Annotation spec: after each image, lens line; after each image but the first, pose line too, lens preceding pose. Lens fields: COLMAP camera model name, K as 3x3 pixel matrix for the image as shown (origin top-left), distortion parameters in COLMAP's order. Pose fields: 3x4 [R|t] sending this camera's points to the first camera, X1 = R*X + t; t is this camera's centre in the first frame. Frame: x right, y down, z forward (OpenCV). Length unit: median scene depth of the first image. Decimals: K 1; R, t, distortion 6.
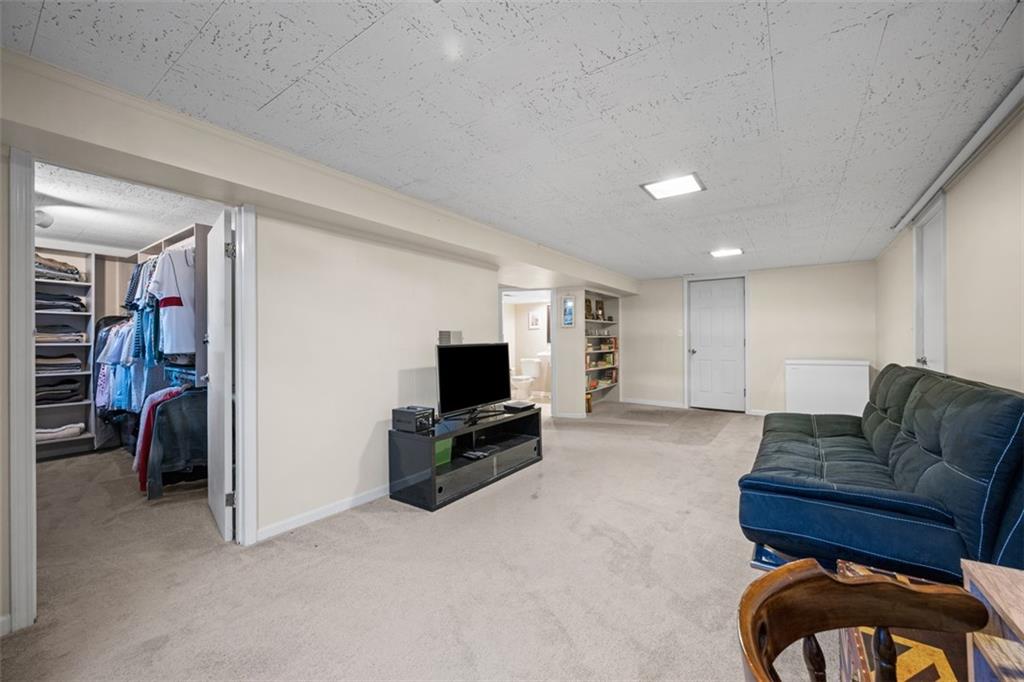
lens RADIAL K [[401.2, 0, 511.0], [0, 401.2, 341.6], [0, 0, 1]] dist [-0.000871, -0.000089]
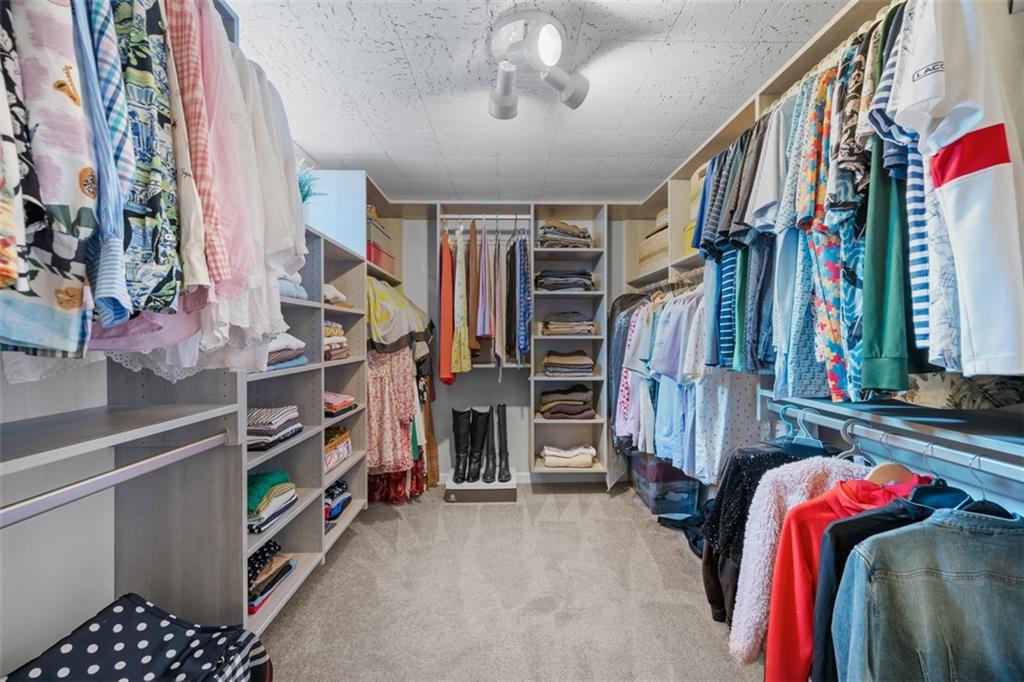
lens RADIAL K [[400.5, 0, 511.8], [0, 400.5, 343.5], [0, 0, 1]] dist [0.000084, 0.000383]
pose [[0.602871, 0.013914, -0.797718, -0.597652], [0.002011, 0.999818, 0.018959, 0.004268], [0.797836, -0.013034, 0.602733, 0.462923]]
